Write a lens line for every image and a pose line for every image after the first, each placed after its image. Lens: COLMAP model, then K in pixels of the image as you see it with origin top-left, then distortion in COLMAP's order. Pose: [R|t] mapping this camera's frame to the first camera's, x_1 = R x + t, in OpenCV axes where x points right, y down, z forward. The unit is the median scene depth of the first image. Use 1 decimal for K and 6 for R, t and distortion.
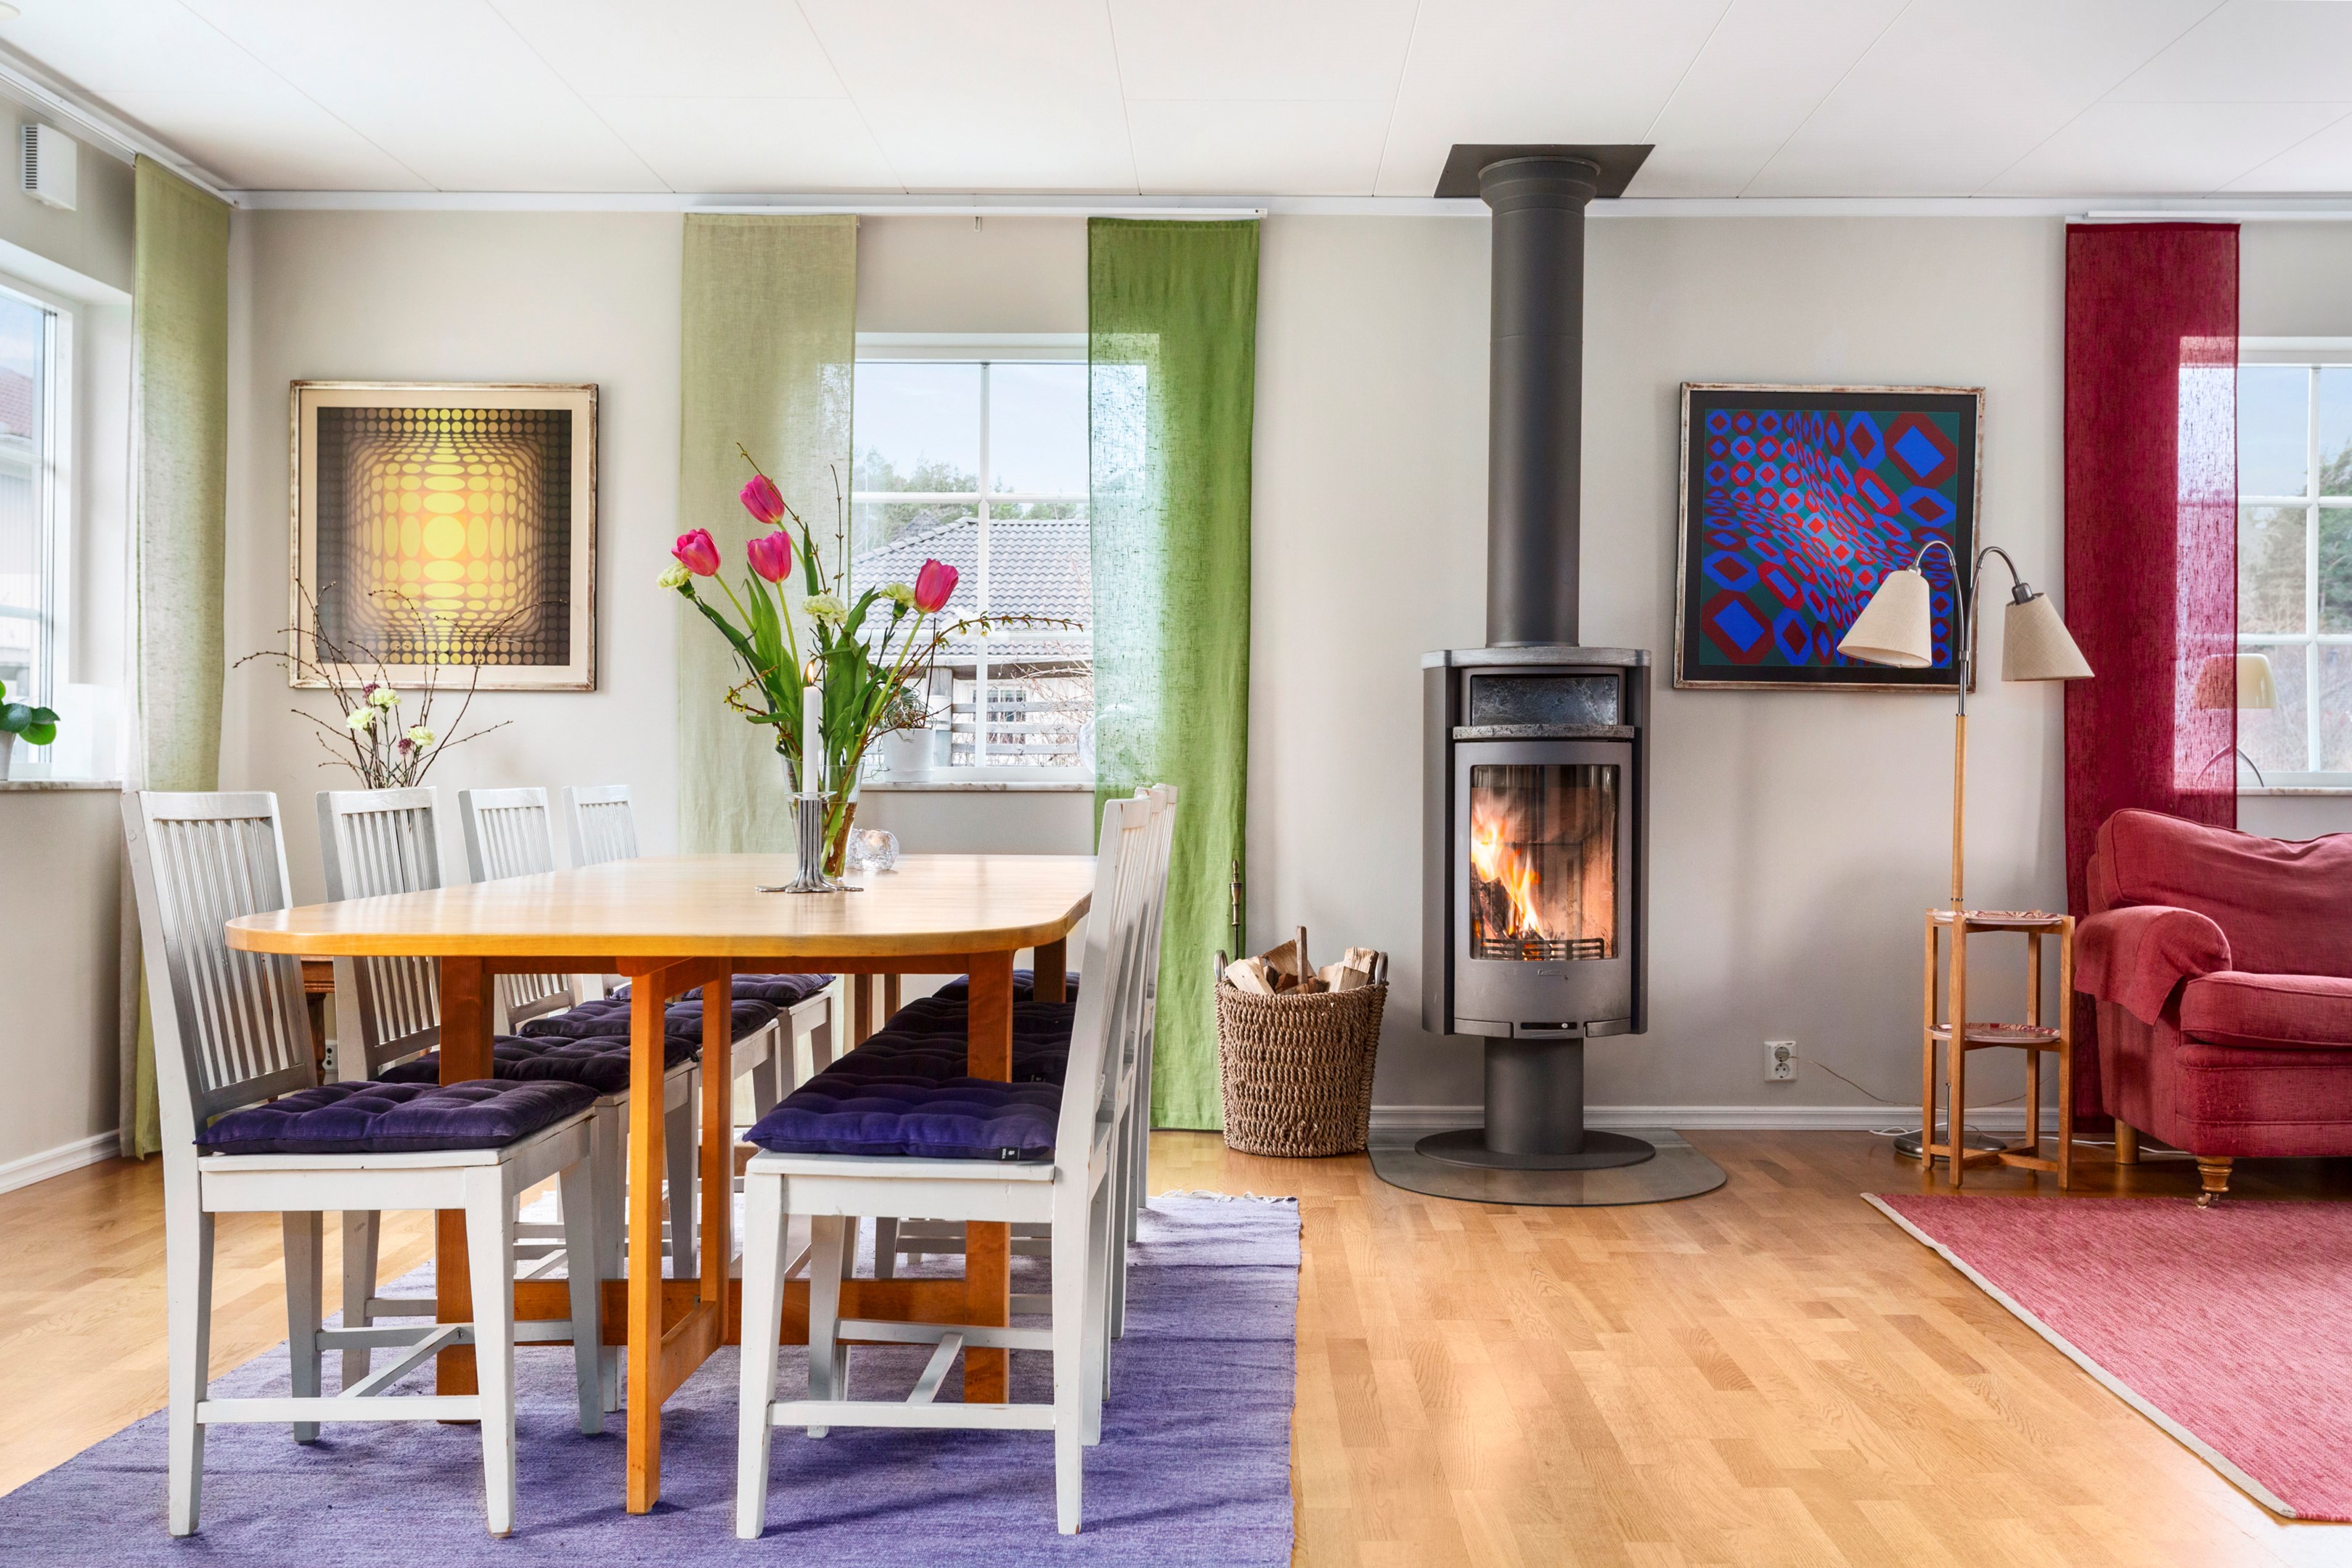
lens RADIAL K [[2233.2, 0, 1178.5], [0, 2233.2, 779.3], [0, 0, 1]] dist [0.004433, 0.000000]
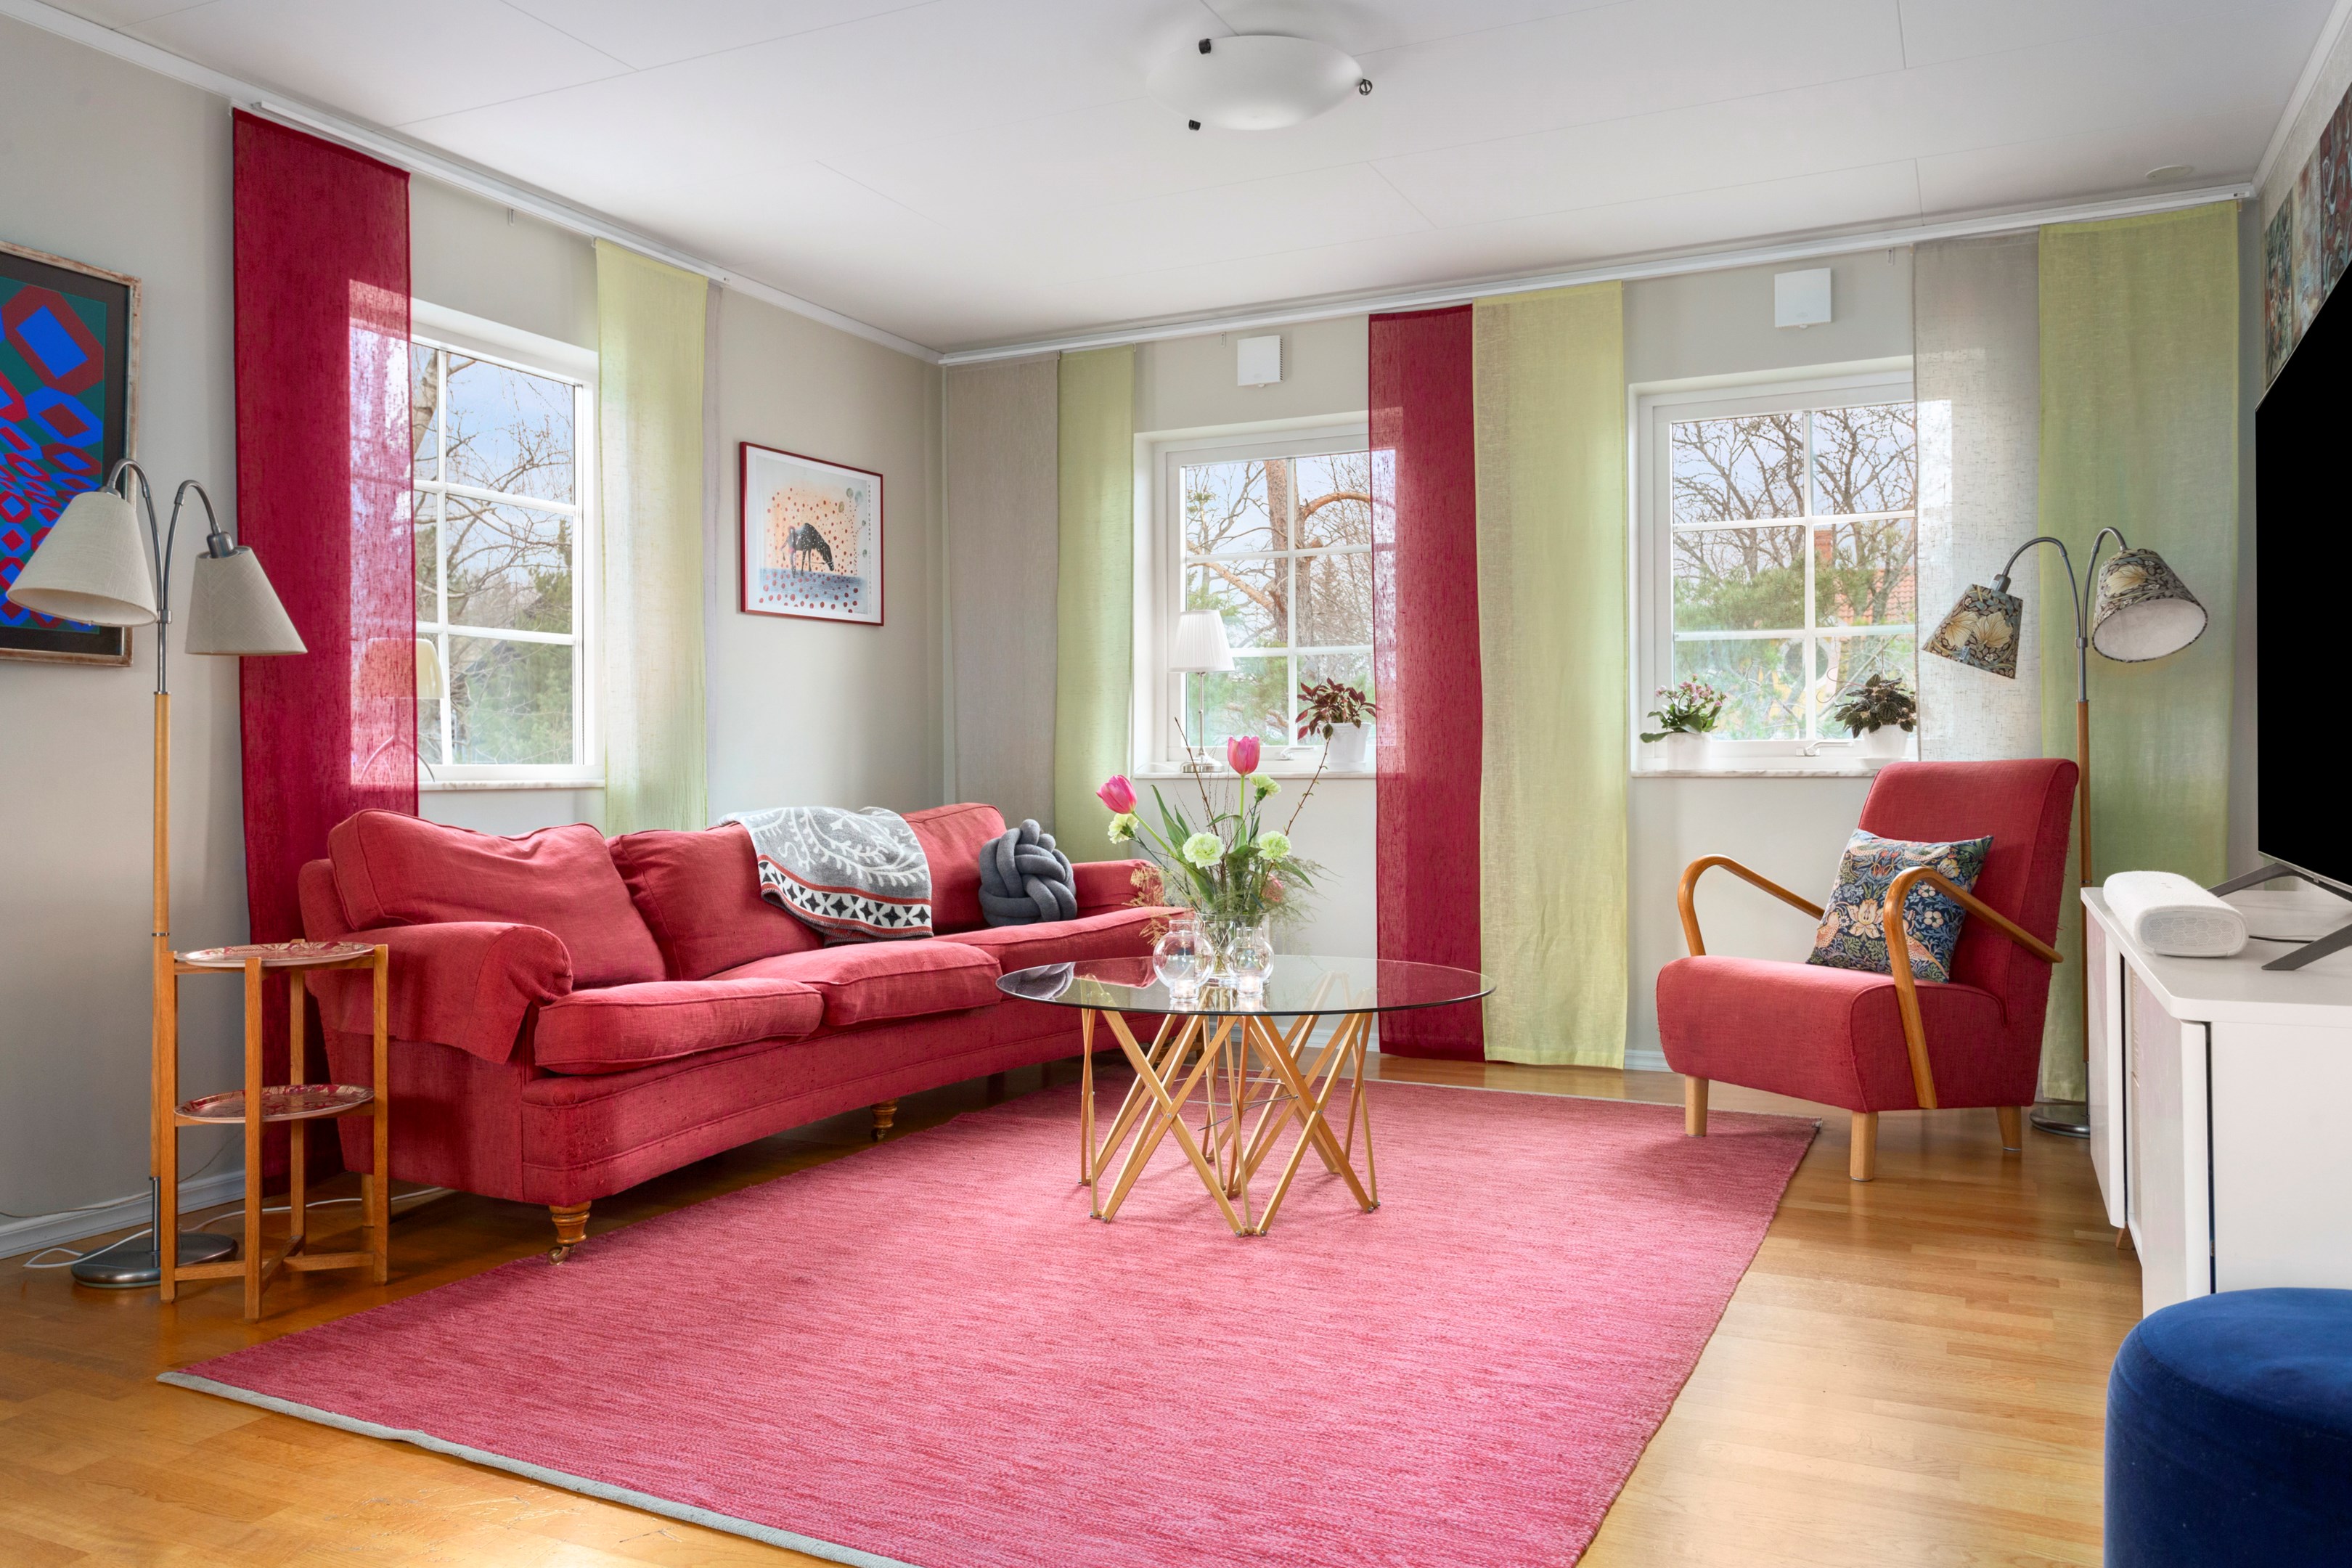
lens RADIAL K [[1691.7, 0, 1180.3], [0, 1691.7, 775.0], [0, 0, 1]] dist [-0.002356, 0.002112]
pose [[0.410965, -0.008984, 0.911607, -0.033717], [0.010317, 0.999933, 0.005203, 0.000036], [-0.911593, 0.007267, 0.411030, 0.425214]]
